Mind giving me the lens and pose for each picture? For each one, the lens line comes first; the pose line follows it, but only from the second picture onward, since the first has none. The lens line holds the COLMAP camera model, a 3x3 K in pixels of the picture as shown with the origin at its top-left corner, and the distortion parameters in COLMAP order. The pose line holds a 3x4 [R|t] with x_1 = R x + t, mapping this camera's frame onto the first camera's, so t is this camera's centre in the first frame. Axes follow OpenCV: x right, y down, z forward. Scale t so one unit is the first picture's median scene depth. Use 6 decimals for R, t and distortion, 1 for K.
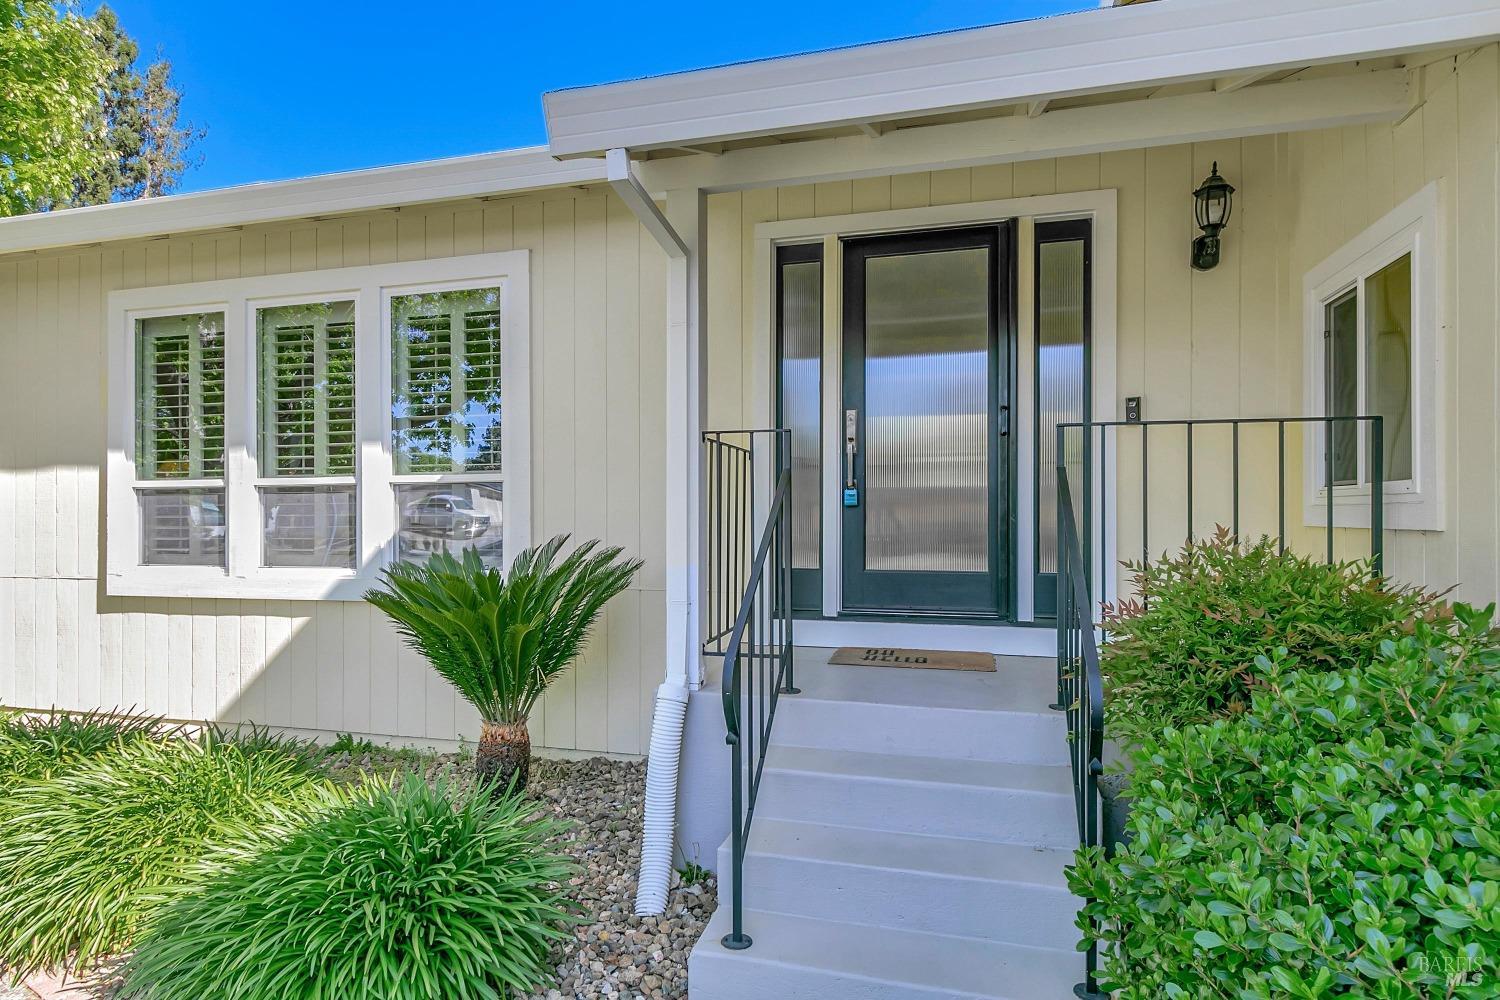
lens RADIAL K [[821.7, 0, 746.2], [0, 821.7, 510.9], [0, 0, 1]] dist [0.008796, 0.000585]
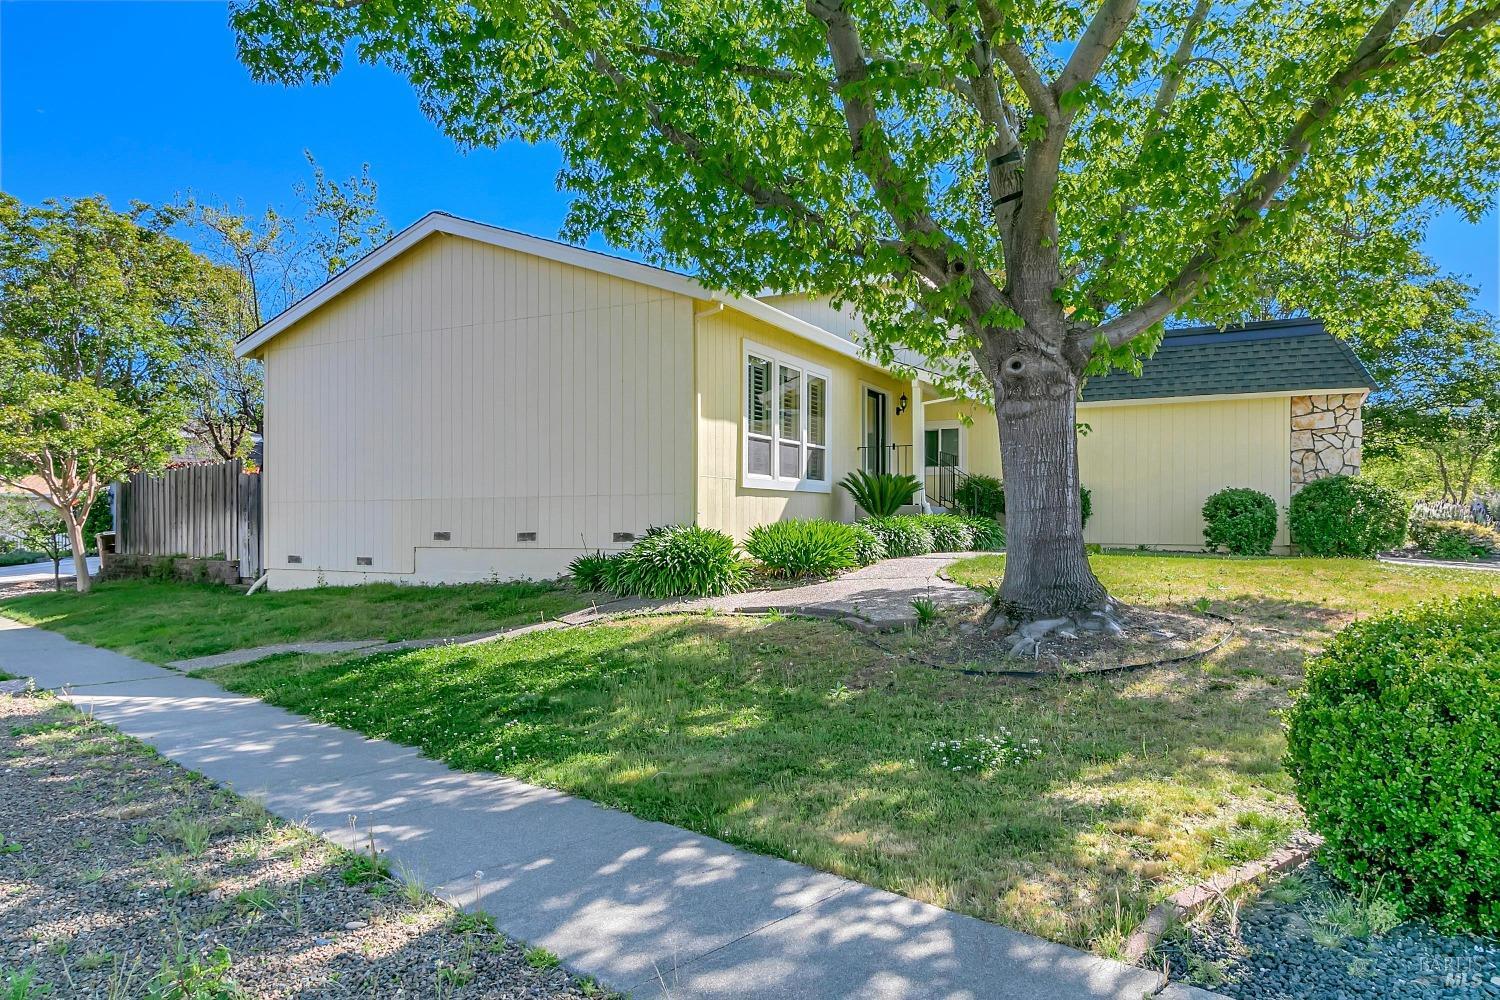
lens RADIAL K [[961.0, 0, 752.2], [0, 961.0, 512.6], [0, 0, 1]] dist [0.004442, 0.001014]
pose [[0.208156, 0.010649, 0.978038, -3.275138], [-0.015498, 0.999851, -0.007588, 0.193841], [-0.977973, -0.013578, 0.208290, 0.510012]]
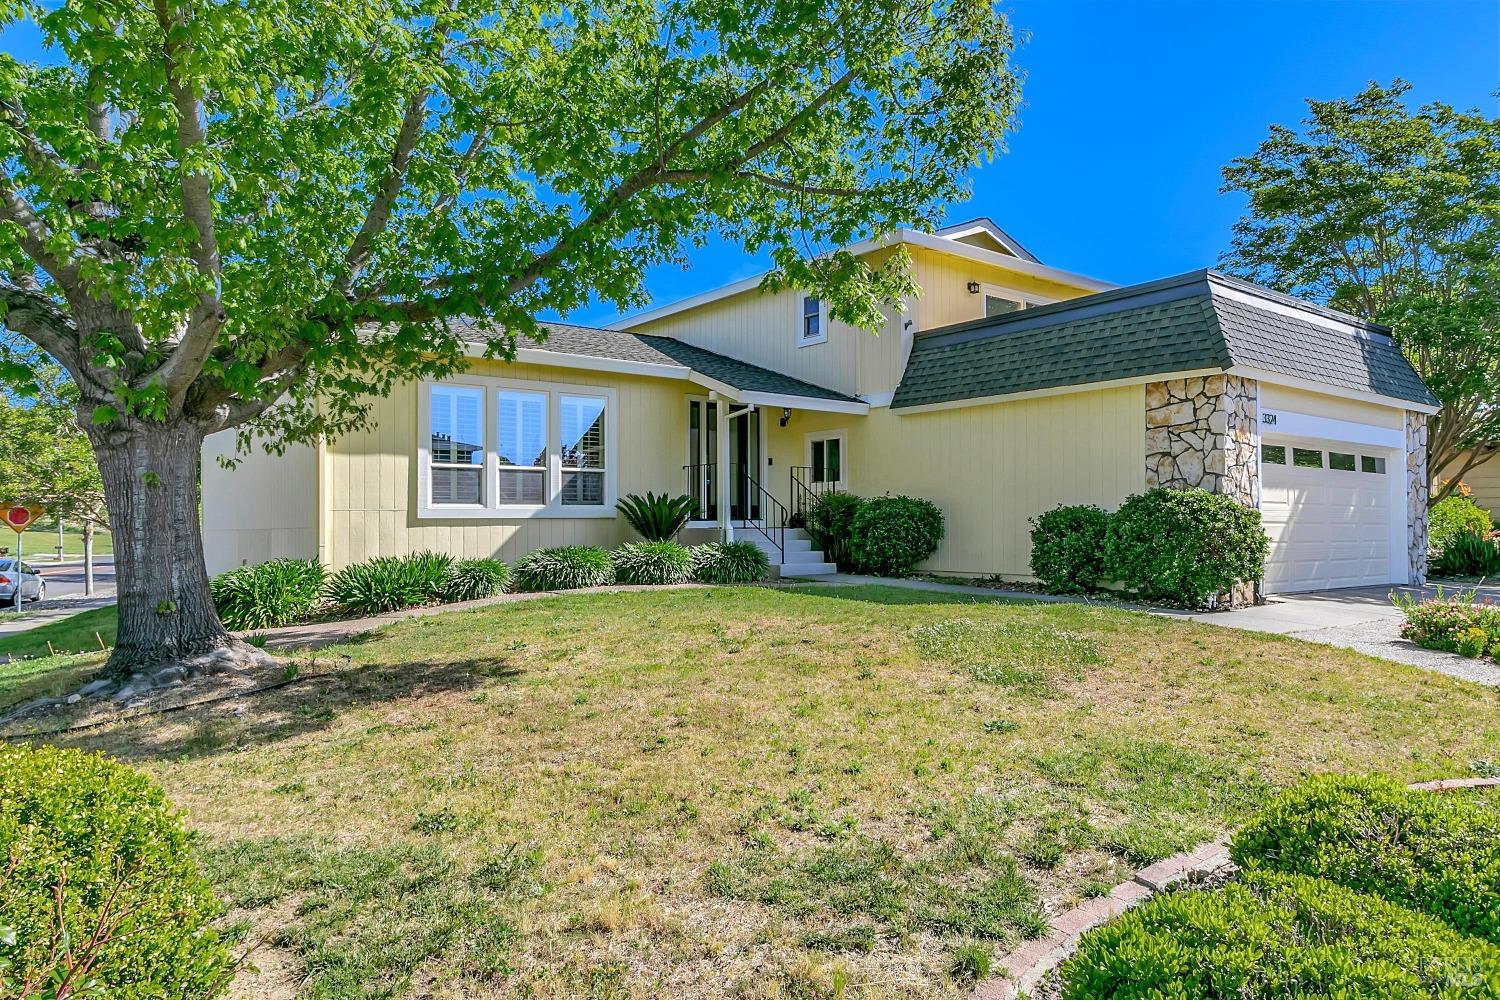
lens RADIAL K [[961.0, 0, 750.9], [0, 961.0, 505.1], [0, 0, 1]] dist [0.004442, 0.001014]
pose [[0.595955, 0.012450, 0.802921, -2.339438], [-0.005771, 0.999920, -0.011221, 0.097605], [-0.802997, 0.002054, 0.595980, -1.168717]]
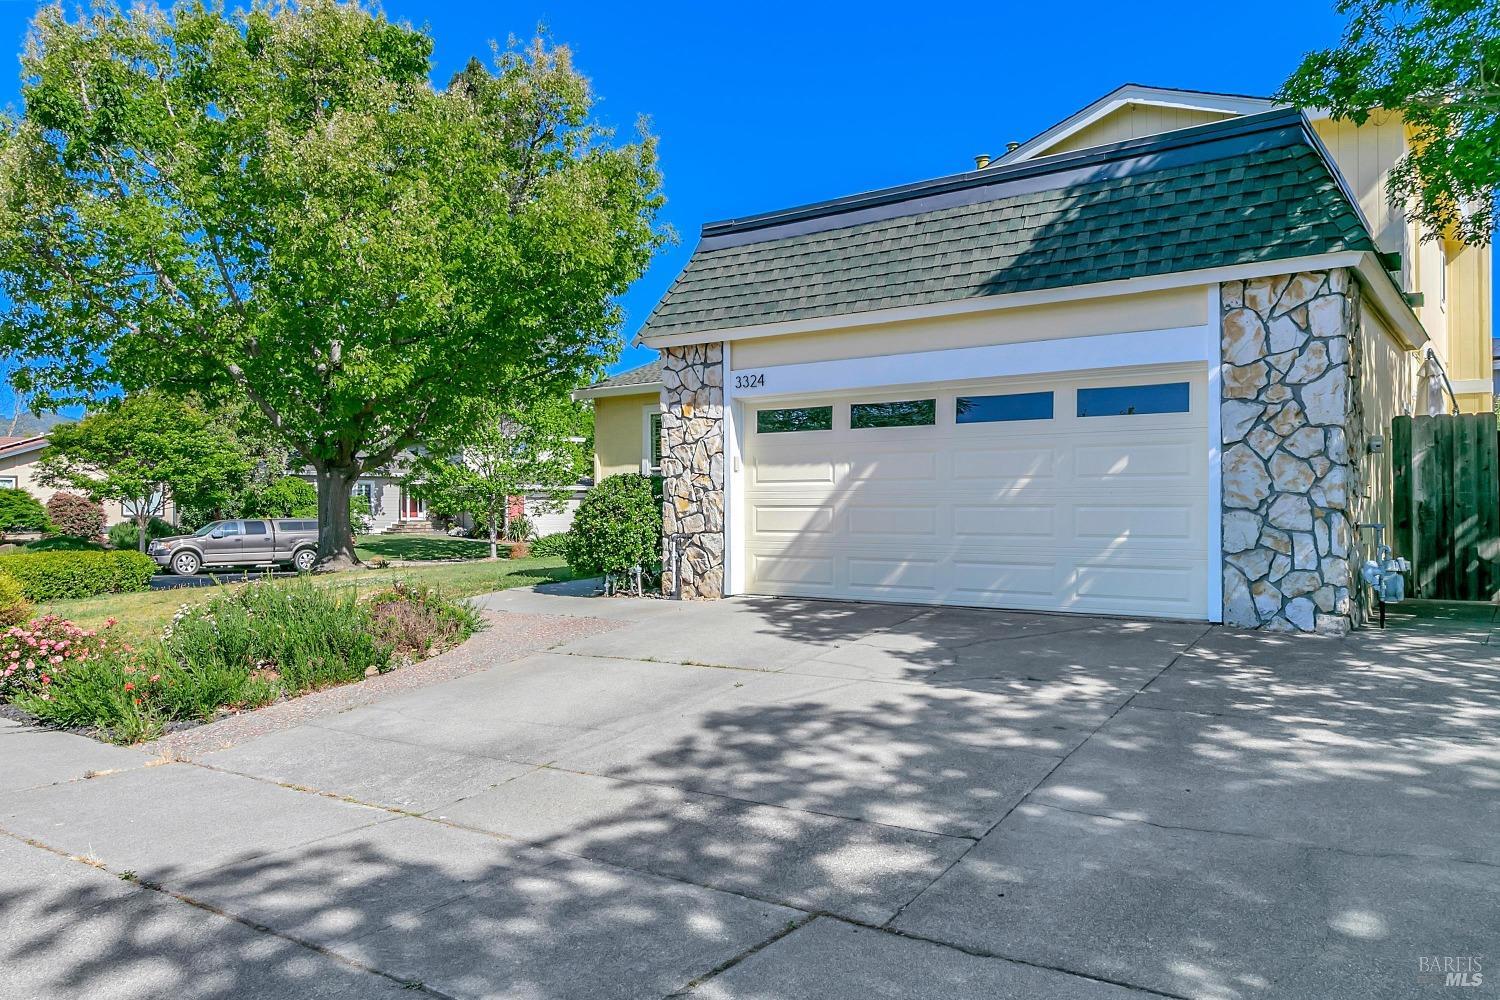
lens RADIAL K [[1094.4, 0, 748.5], [0, 1094.4, 496.0], [0, 0, 1]] dist [-0.005600, 0.000359]
pose [[0.939971, -0.012221, -0.341035, 1.040156], [0.012025, 0.999924, -0.002690, 0.088971], [0.341042, -0.001572, 0.940047, -2.839859]]
